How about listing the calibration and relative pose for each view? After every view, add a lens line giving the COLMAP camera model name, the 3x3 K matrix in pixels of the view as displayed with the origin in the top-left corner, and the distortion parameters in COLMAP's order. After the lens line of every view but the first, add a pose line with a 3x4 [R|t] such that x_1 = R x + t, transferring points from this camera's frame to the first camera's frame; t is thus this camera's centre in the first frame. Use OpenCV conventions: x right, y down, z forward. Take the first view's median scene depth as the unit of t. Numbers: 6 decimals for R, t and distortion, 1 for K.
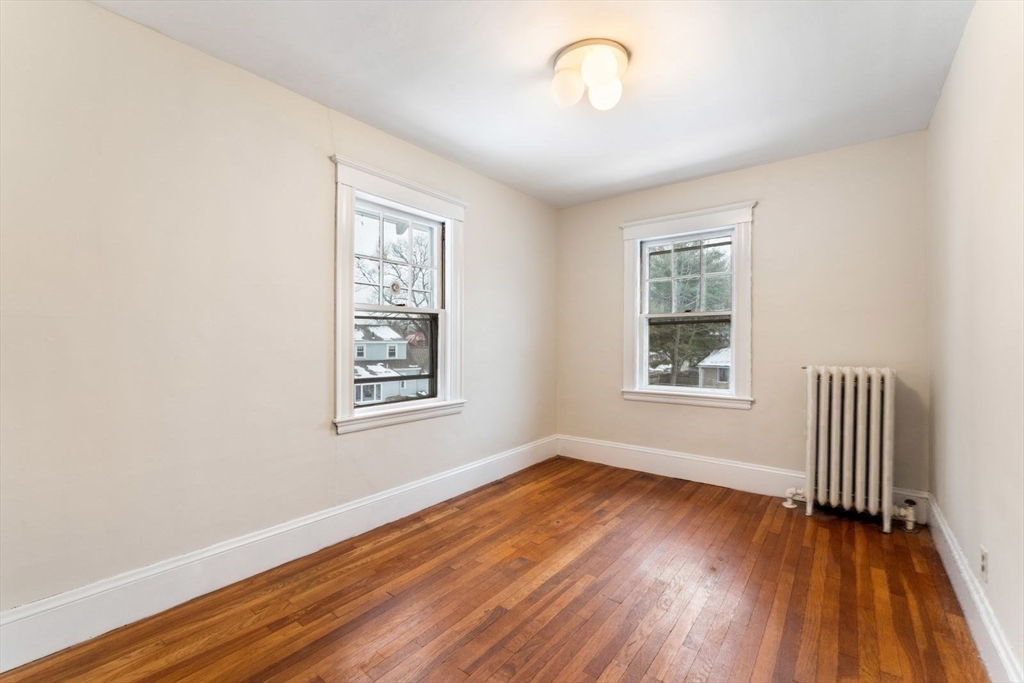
lens RADIAL K [[436.3, 0, 507.2], [0, 436.3, 349.3], [0, 0, 1]] dist [-0.001206, -0.000232]
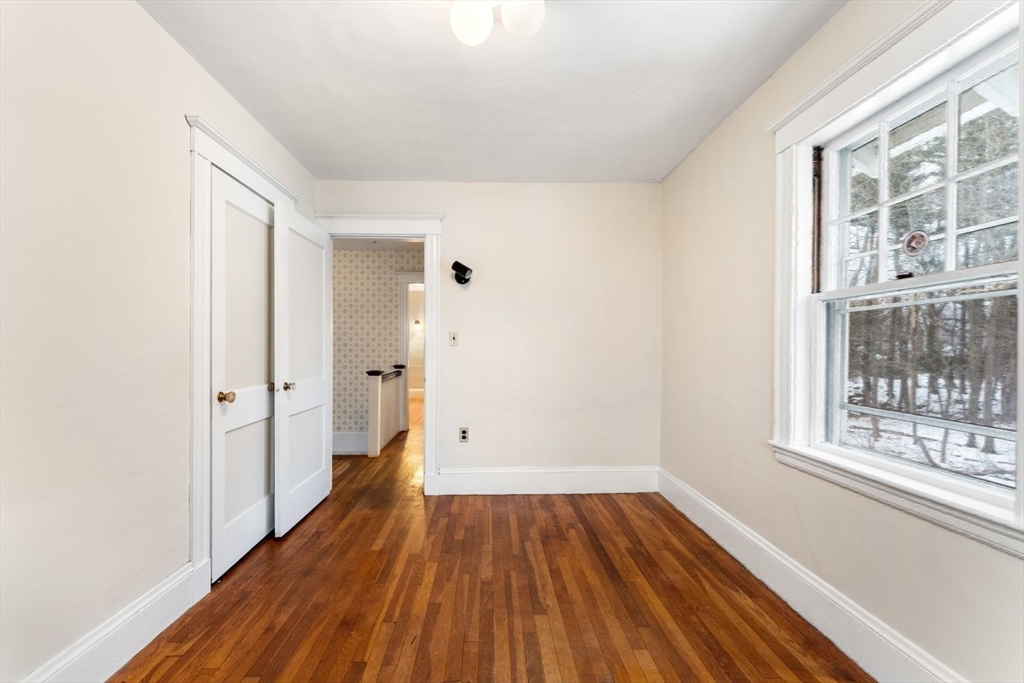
lens RADIAL K [[436.3, 0, 507.6], [0, 436.3, 347.8], [0, 0, 1]] dist [-0.001206, -0.000232]
pose [[-0.764243, 0.001653, -0.644926, 0.652284], [-0.009480, 0.999860, 0.013796, -0.031686], [0.644859, 0.016657, -0.764120, 1.600892]]
